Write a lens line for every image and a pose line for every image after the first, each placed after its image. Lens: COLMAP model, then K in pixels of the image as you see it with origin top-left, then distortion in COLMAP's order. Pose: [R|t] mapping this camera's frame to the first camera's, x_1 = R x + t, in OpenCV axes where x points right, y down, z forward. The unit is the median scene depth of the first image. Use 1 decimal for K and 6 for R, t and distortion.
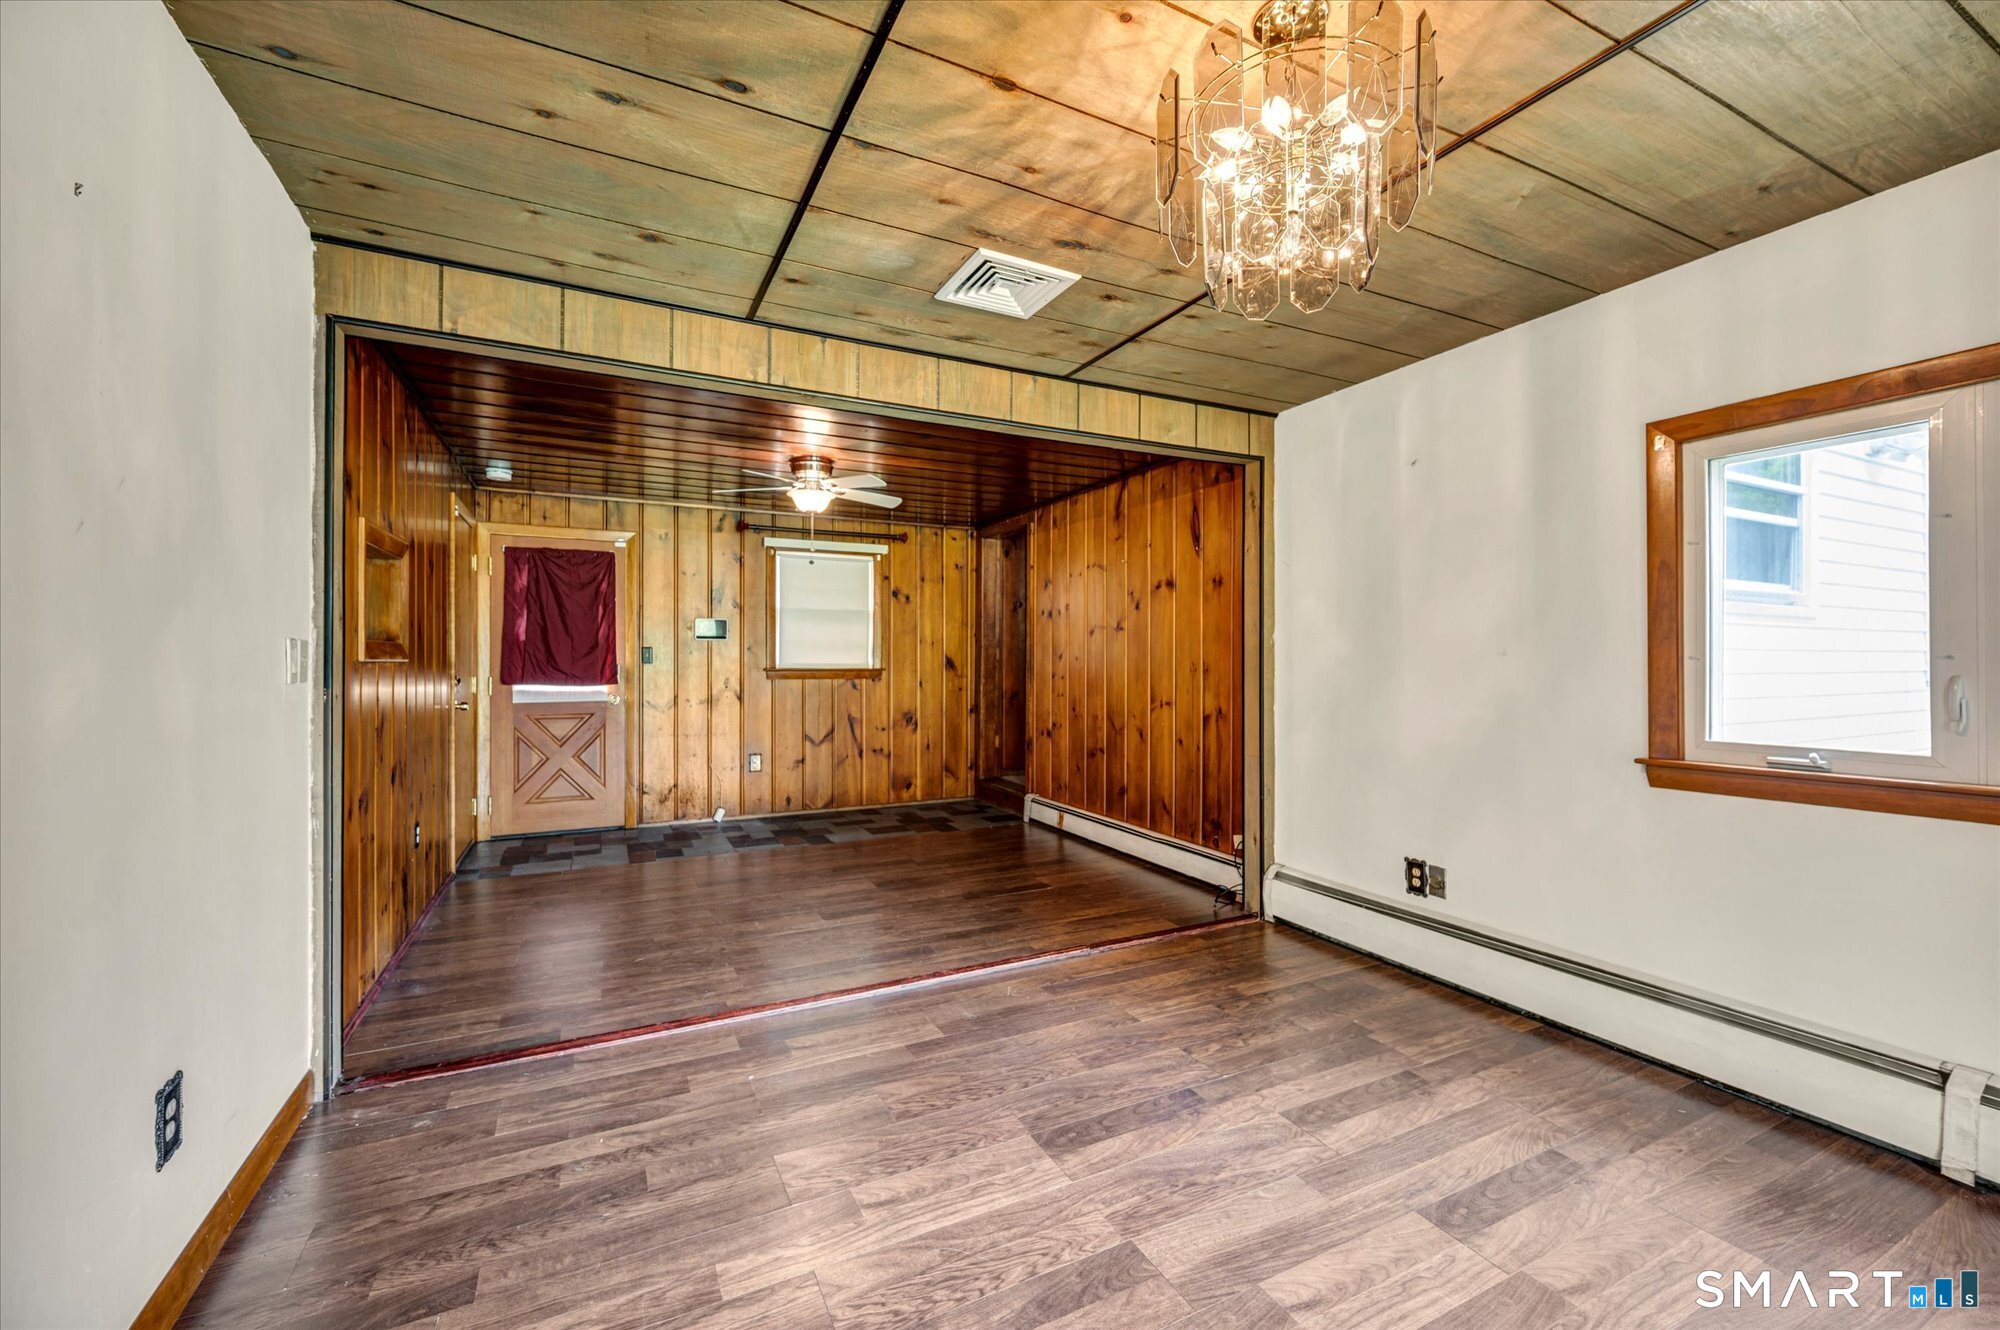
lens RADIAL K [[809.0, 0, 1015.8], [0, 809.0, 668.7], [0, 0, 1]] dist [-0.001517, -0.000167]
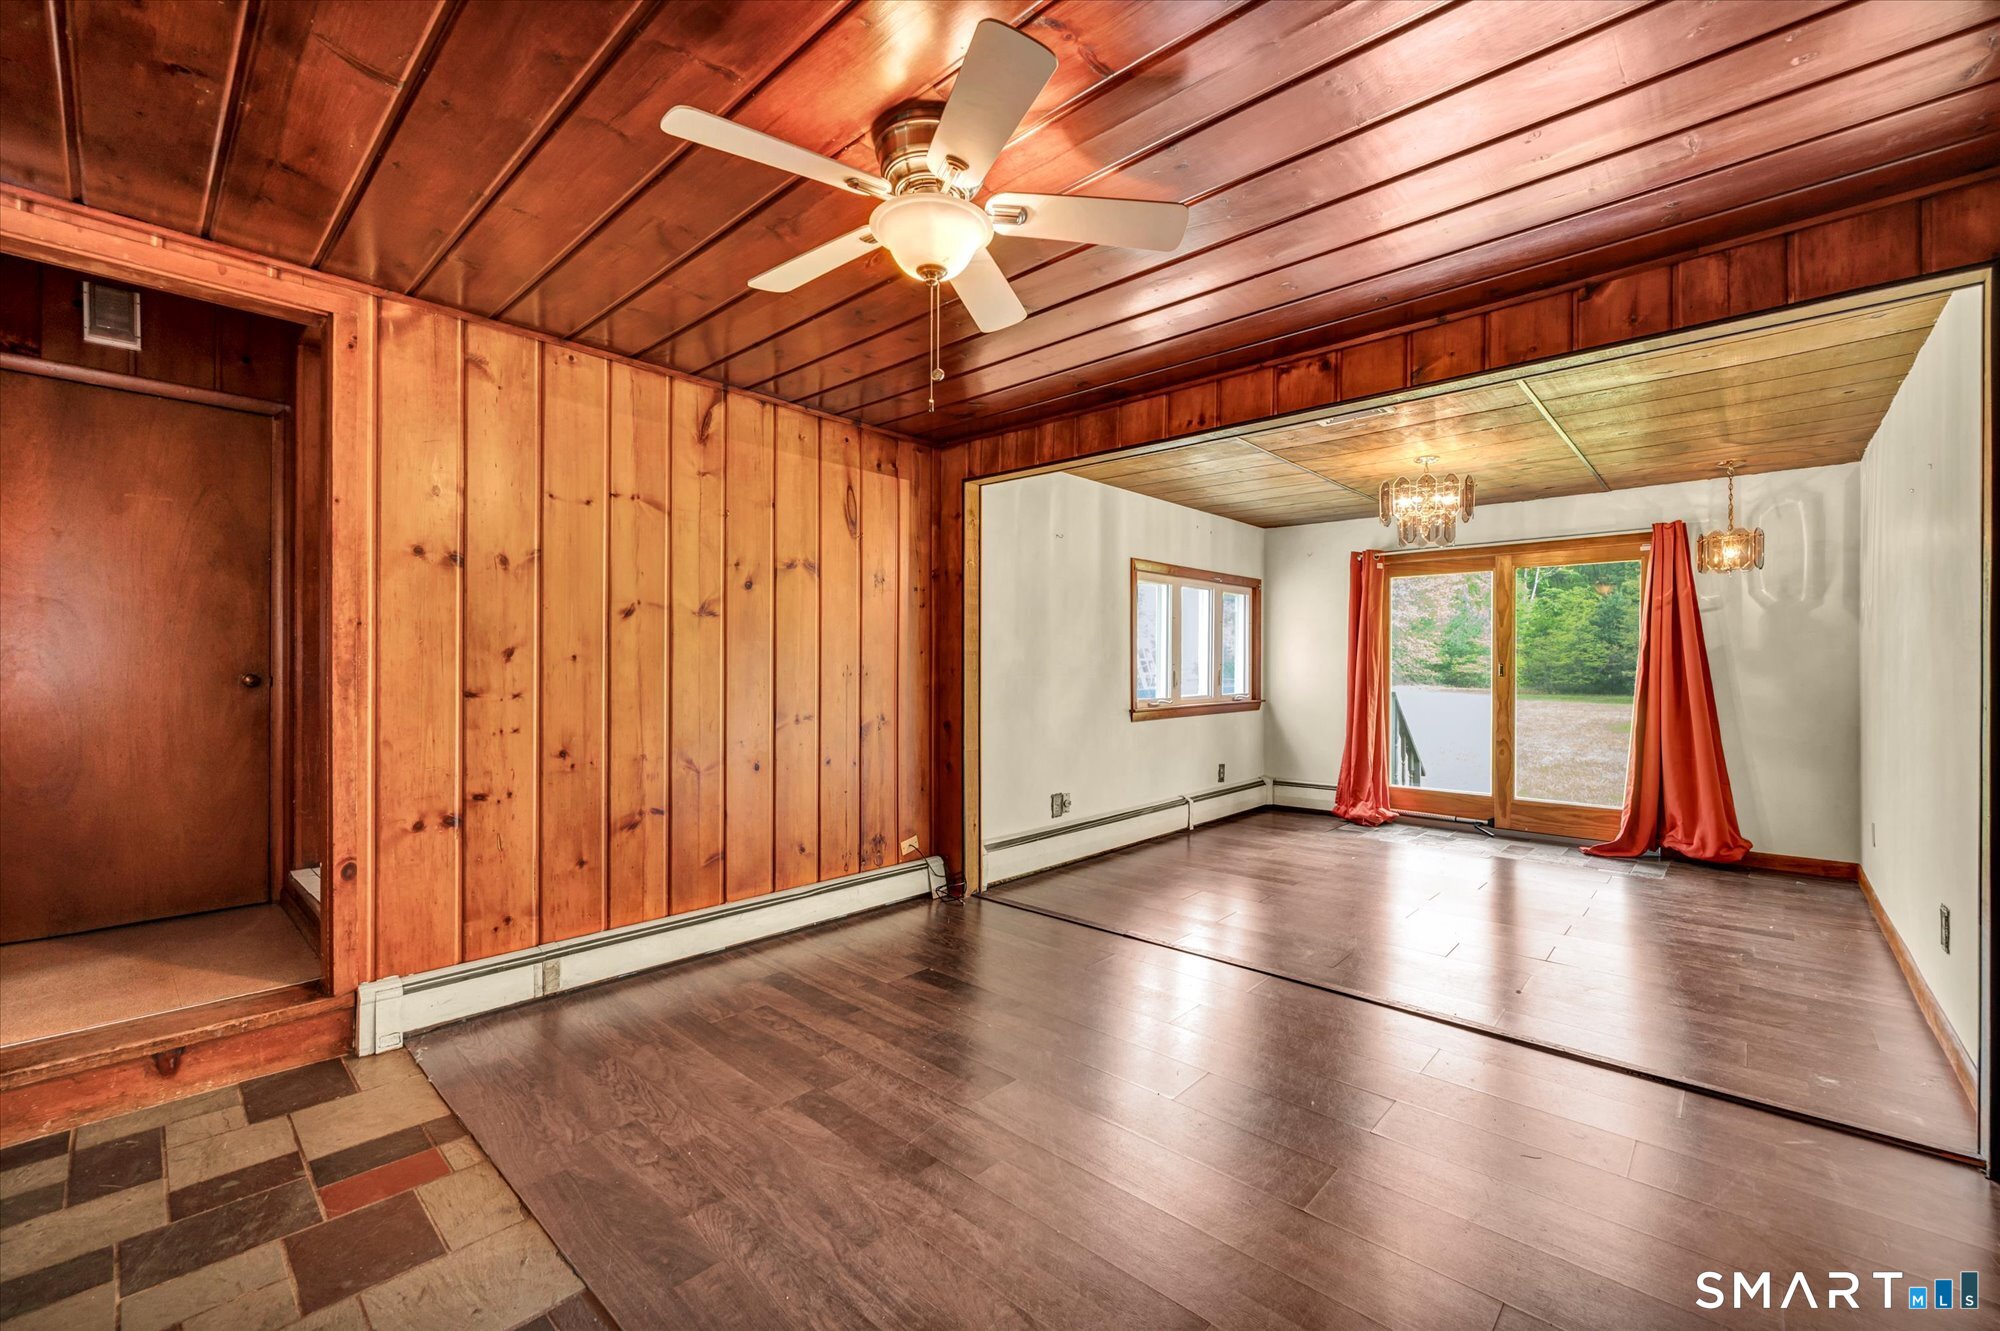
lens RADIAL K [[809.0, 0, 1015.8], [0, 809.0, 669.2], [0, 0, 1]] dist [-0.001517, -0.000167]
pose [[-0.346728, 0.000247, 0.937966, -0.665700], [0.009318, 0.999952, 0.003181, -0.004687], [-0.937920, 0.009843, -0.346713, 1.162391]]
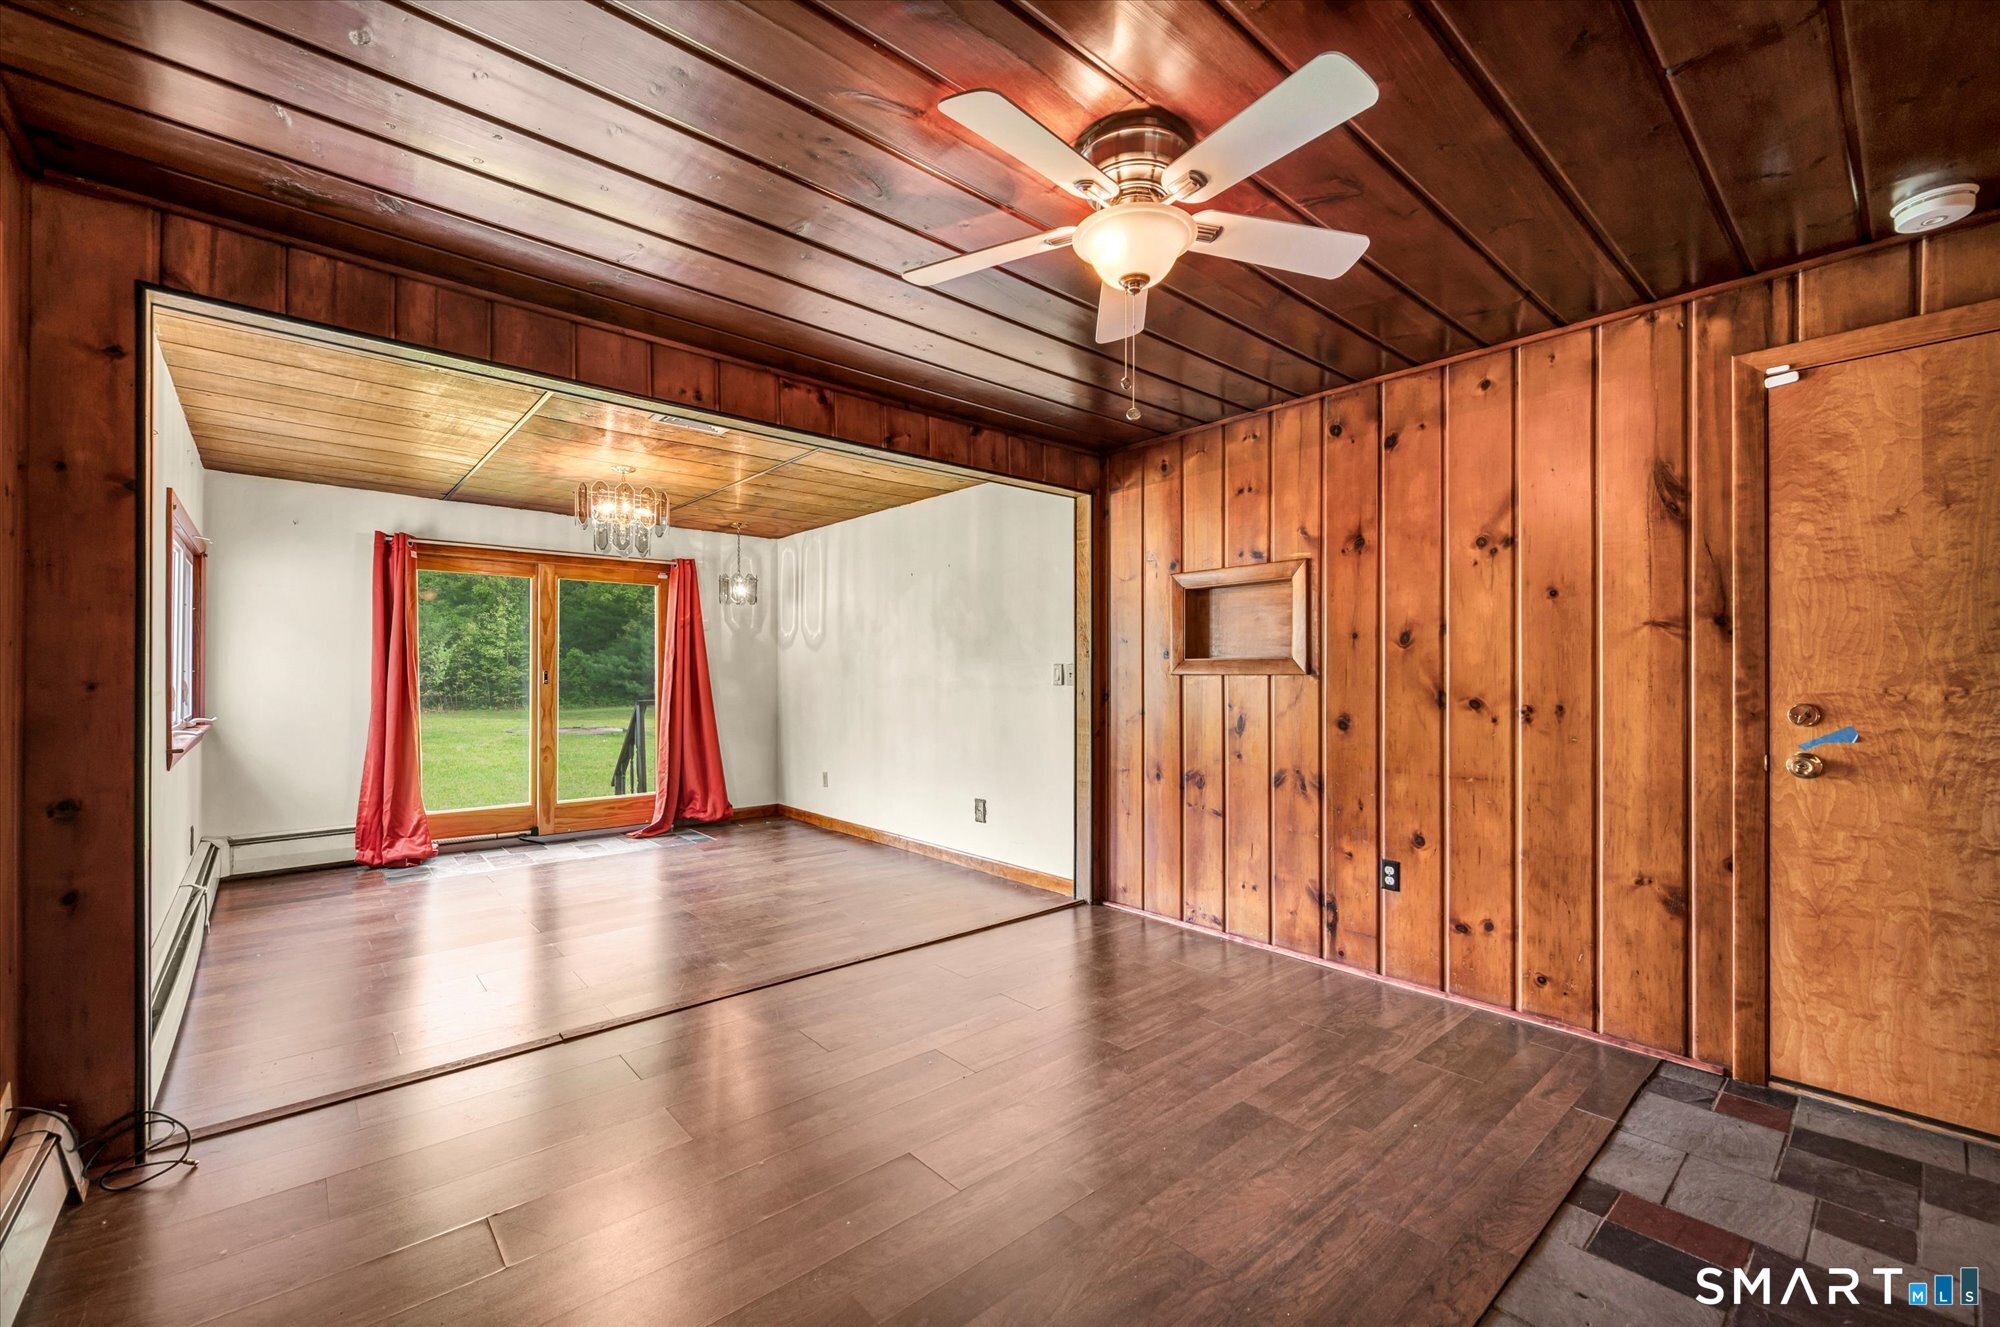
lens RADIAL K [[821.6, 0, 1001.7], [0, 821.6, 670.0], [0, 0, 1]] dist [-0.002707, -0.000151]
pose [[-0.971323, 0.002450, -0.237752, -0.081004], [0.001387, 0.999988, 0.004638, -0.009238], [0.237761, 0.004175, -0.971315, 1.463766]]
